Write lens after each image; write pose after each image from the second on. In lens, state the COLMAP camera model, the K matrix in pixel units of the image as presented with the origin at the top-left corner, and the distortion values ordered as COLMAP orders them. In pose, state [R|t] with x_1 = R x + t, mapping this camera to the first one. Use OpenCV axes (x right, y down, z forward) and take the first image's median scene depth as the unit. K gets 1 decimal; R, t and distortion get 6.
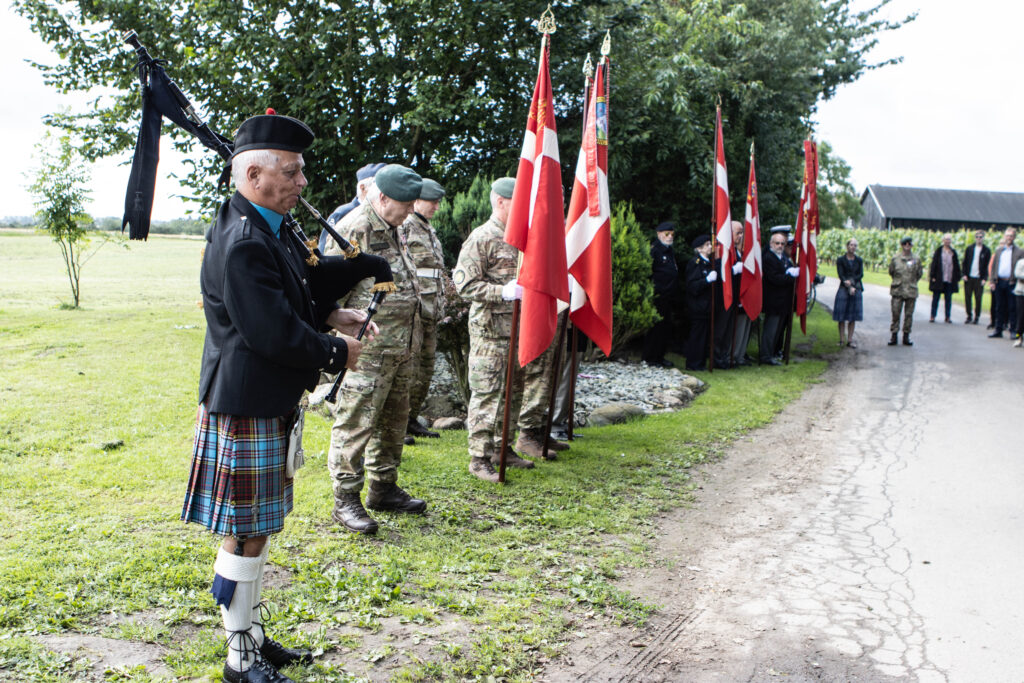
lens RADIAL K [[1170.4, 0, 512.6], [0, 1170.4, 356.1], [0, 0, 1]] dist [-0.095344, 0.125298]
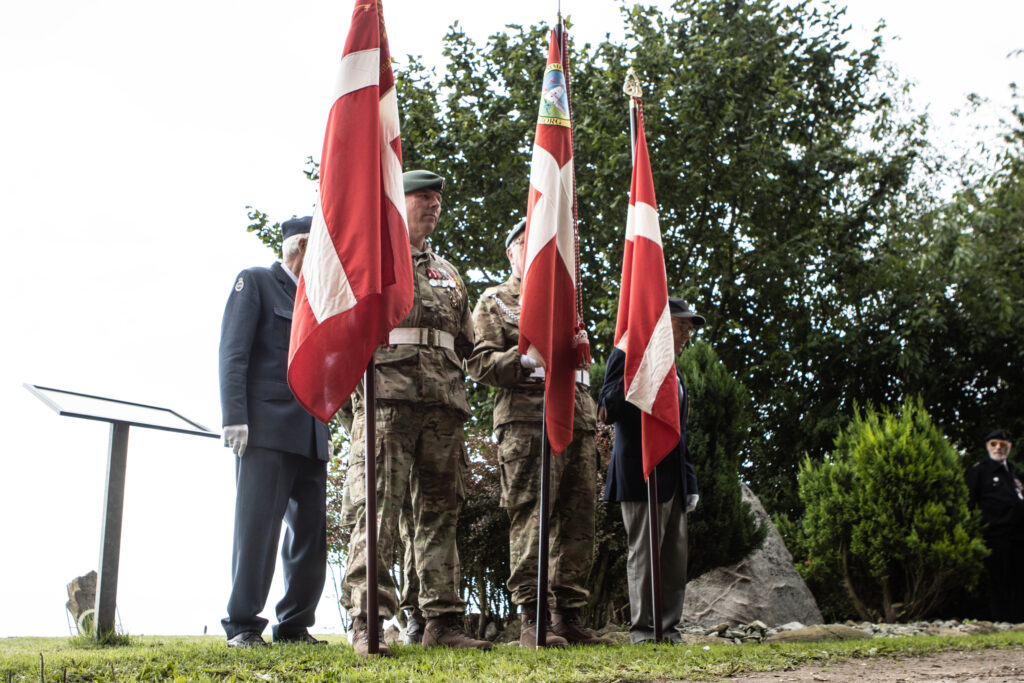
lens RADIAL K [[1170.4, 0, 512.6], [0, 1170.4, 356.1], [0, 0, 1]] dist [-0.095344, 0.125298]
pose [[0.908954, -0.165326, -0.382715, 0.150010], [0.022110, 0.935832, -0.351753, 0.089632], [0.416310, 0.311265, 0.854283, 0.279614]]
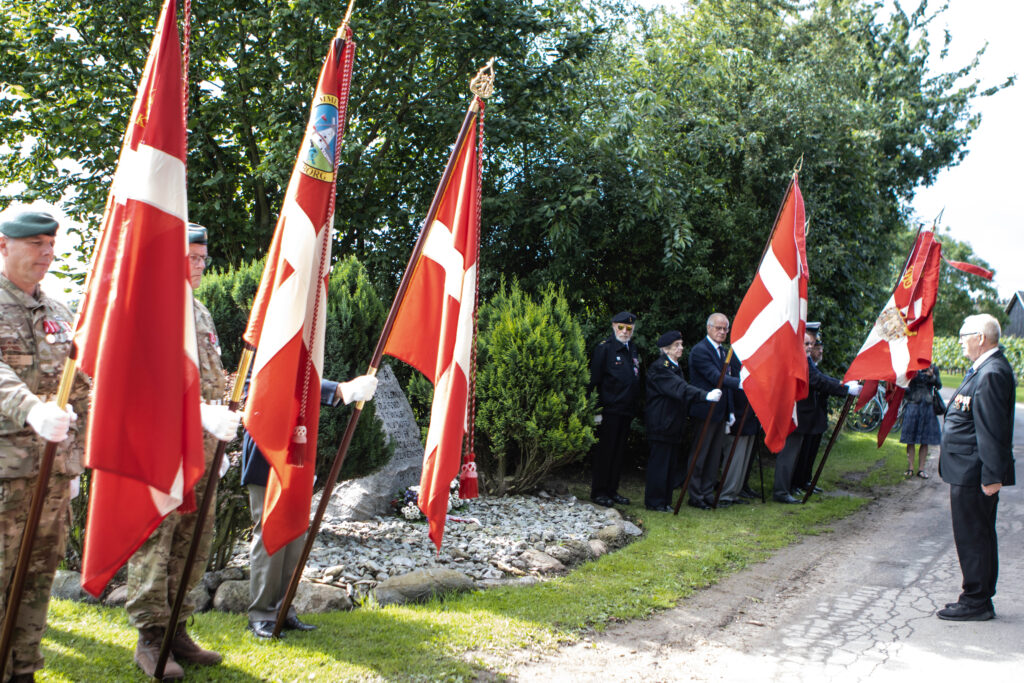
lens RADIAL K [[1170.4, 0, 512.6], [0, 1170.4, 356.1], [0, 0, 1]] dist [-0.095344, 0.125298]
pose [[0.991598, 0.024844, -0.126950, 0.166523], [-0.035682, 0.995842, -0.083819, -0.021192], [0.124340, 0.087645, 0.988361, 0.251887]]
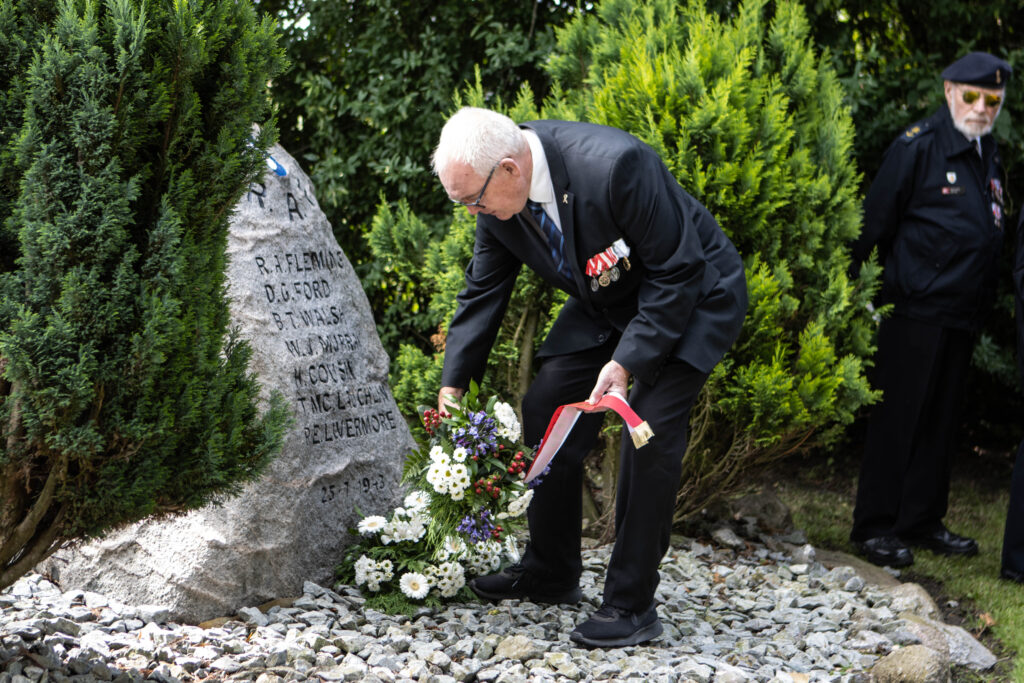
lens RADIAL K [[2476.7, 0, 512.0], [0, 2476.7, 341.5], [0, 0, 1]] dist [-0.021824, -0.180961]
pose [[0.980039, 0.062360, -0.188772, 0.151673], [-0.063749, 0.997965, -0.001286, -0.038600], [0.188307, 0.013295, 0.982020, 0.417046]]
